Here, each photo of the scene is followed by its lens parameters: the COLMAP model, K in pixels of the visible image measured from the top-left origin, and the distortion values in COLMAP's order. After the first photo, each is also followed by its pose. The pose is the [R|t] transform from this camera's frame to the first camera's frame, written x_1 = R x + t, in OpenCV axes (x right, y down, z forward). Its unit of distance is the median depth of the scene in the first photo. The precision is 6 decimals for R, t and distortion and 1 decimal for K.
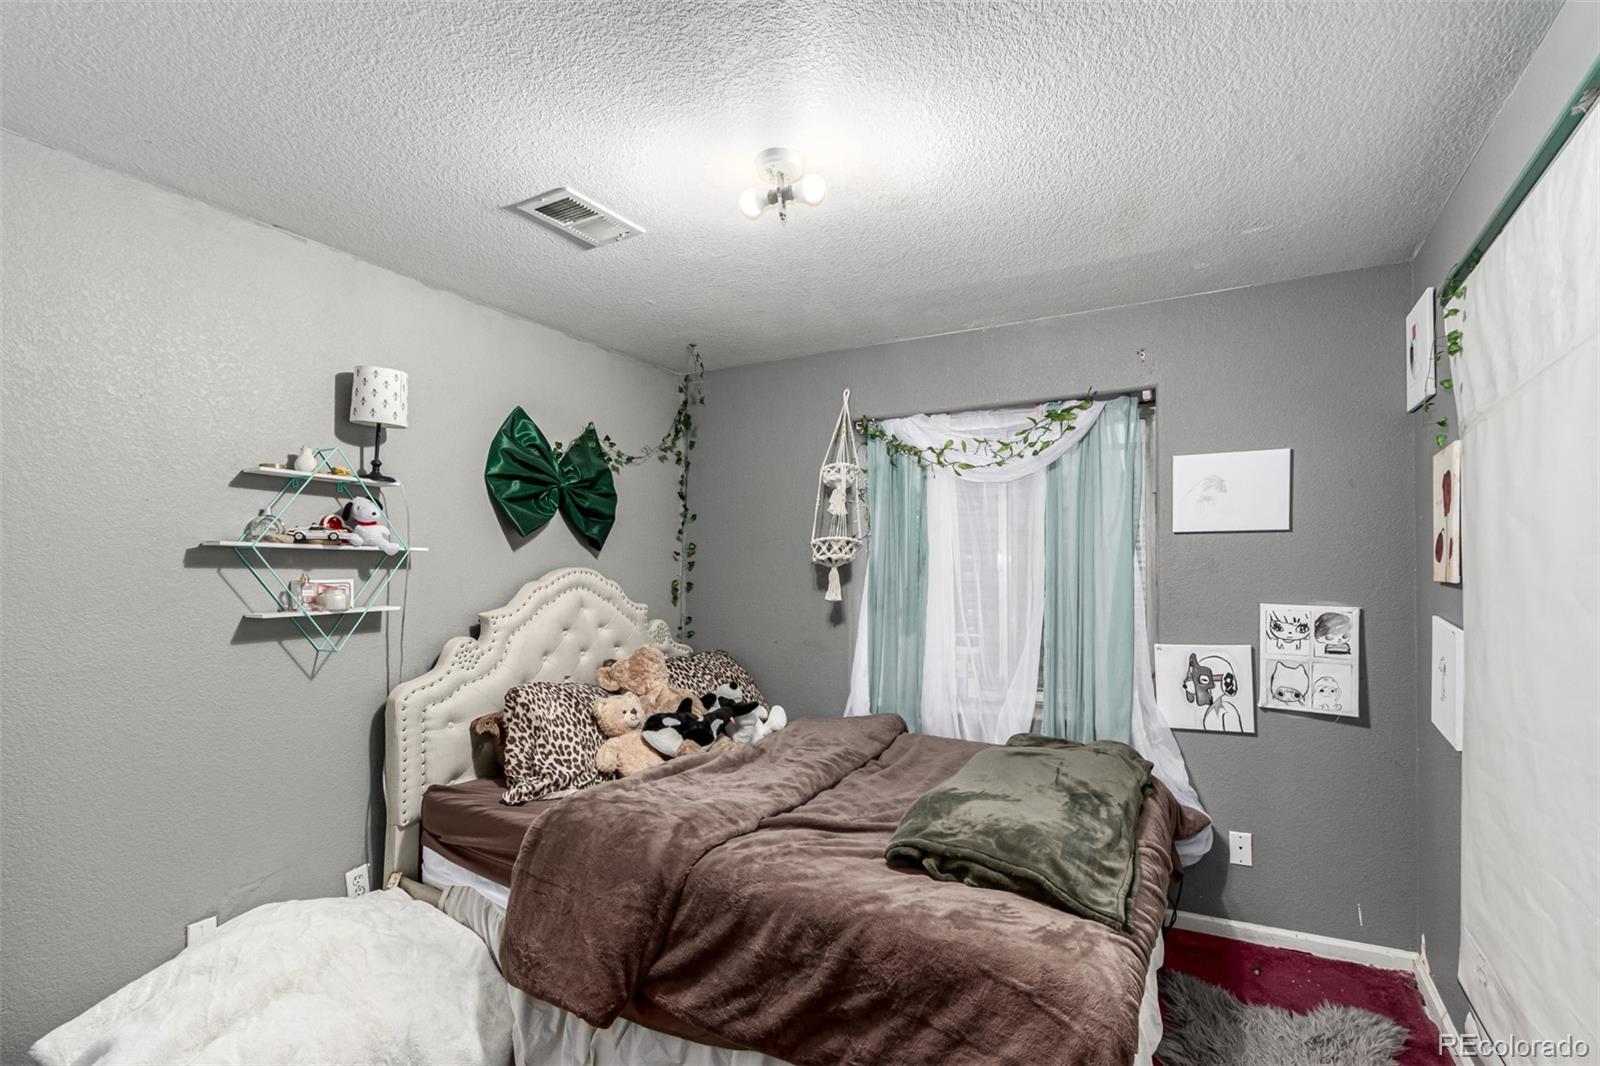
lens RADIAL K [[753.7, 0, 812.0], [0, 753.7, 580.7], [0, 0, 1]] dist [0.002509, 0.000014]
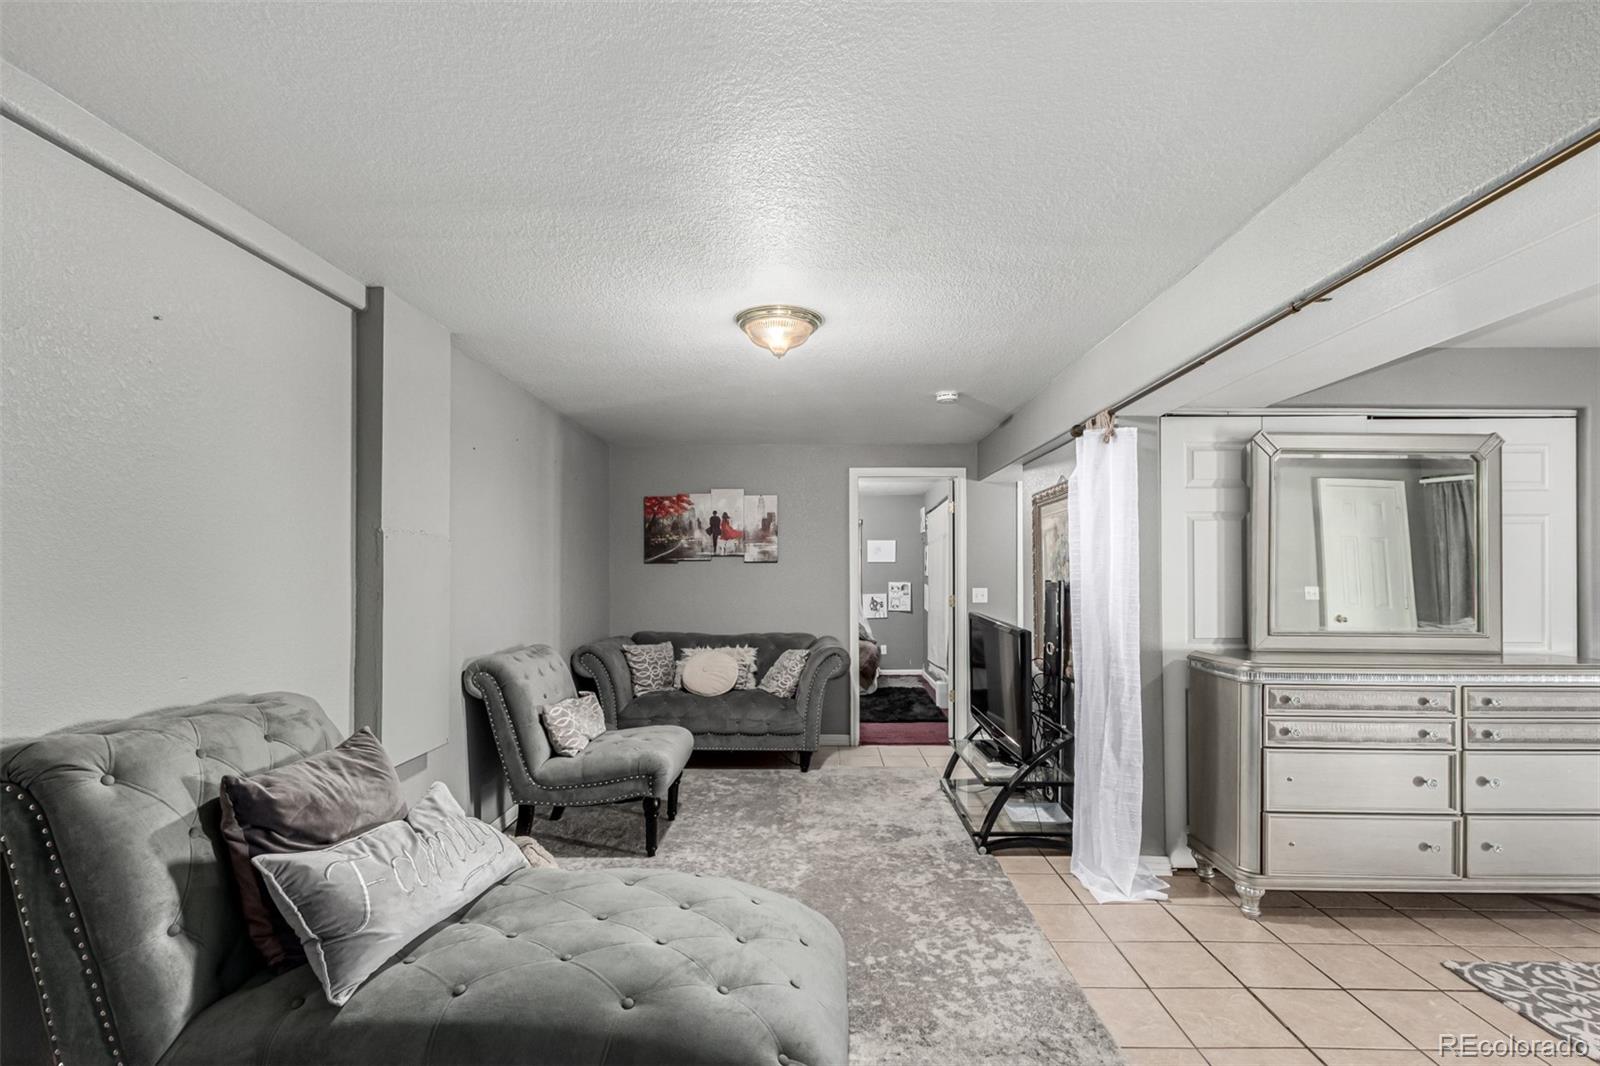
lens RADIAL K [[759.1, 0, 799.4], [0, 759.1, 578.9], [0, 0, 1]] dist [0.016858, -0.014008]
pose [[0.877840, -0.002823, 0.478945, -1.573443], [0.000572, 0.999988, 0.004845, -0.003853], [-0.478953, -0.003979, 0.877831, -2.057681]]
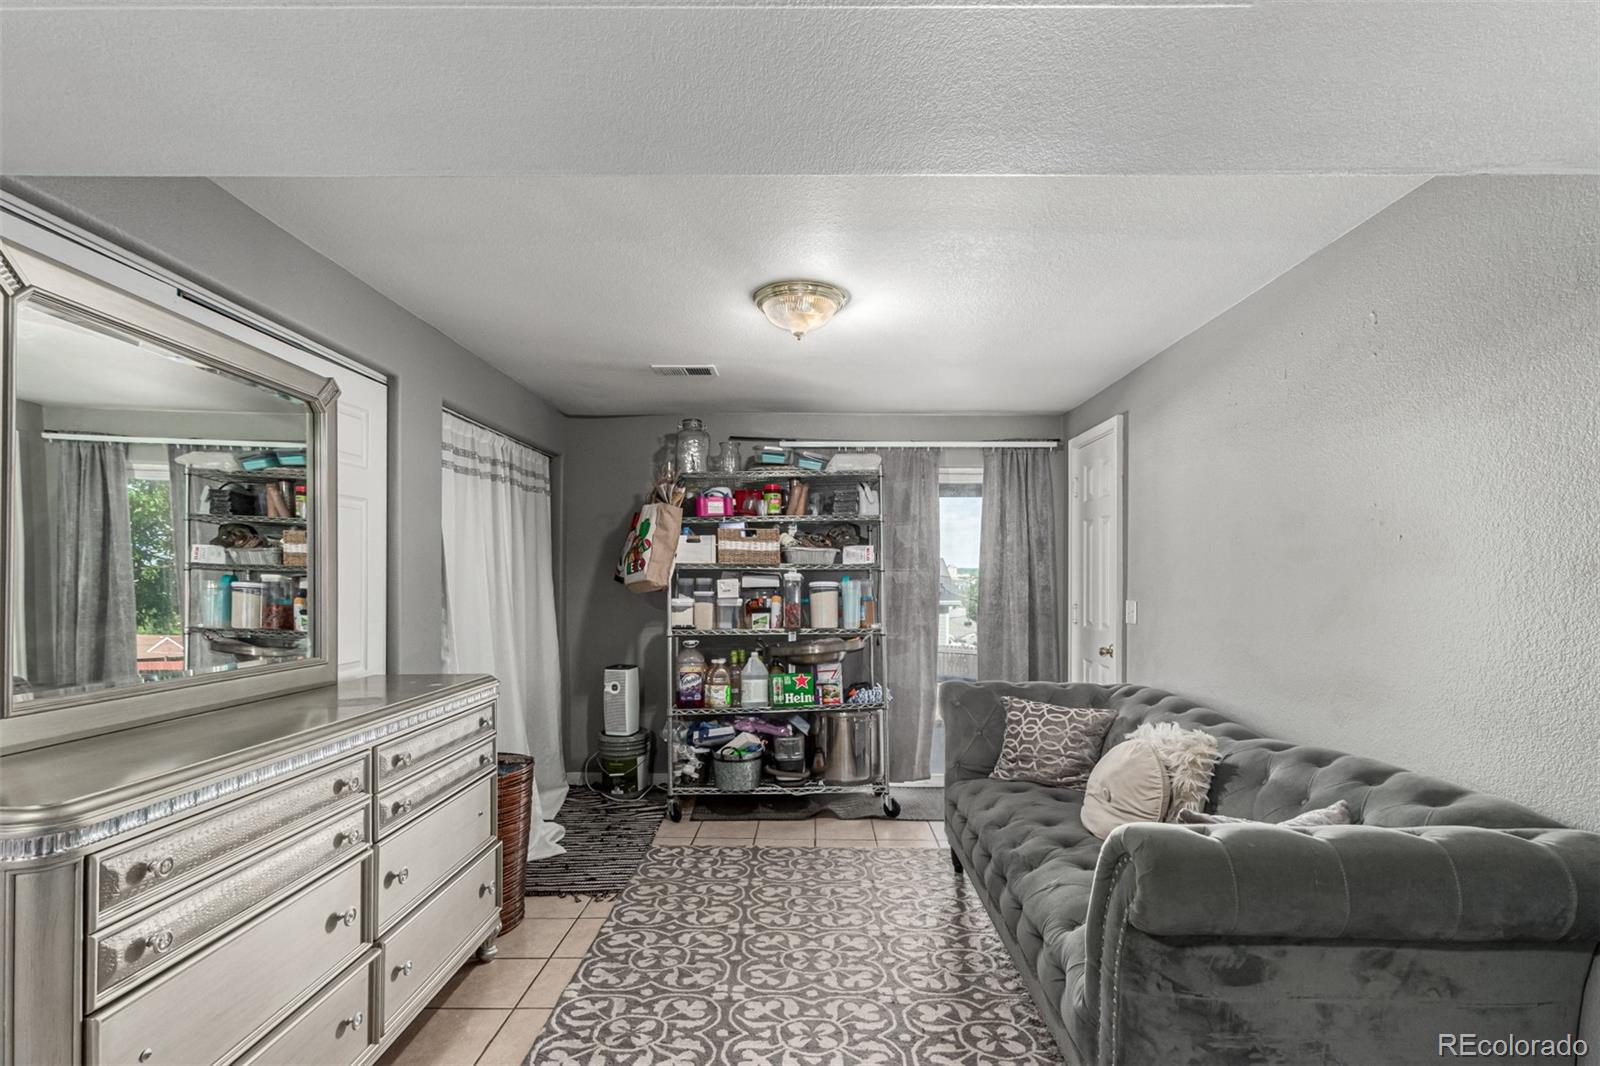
lens RADIAL K [[757.5, 0, 805.1], [0, 757.5, 573.2], [0, 0, 1]] dist [0.002869, -0.001327]
pose [[-0.489346, -0.000072, 0.872090, -1.009385], [-0.001977, 0.999998, -0.001027, -0.005425], [-0.872088, -0.002227, -0.489345, -1.537697]]
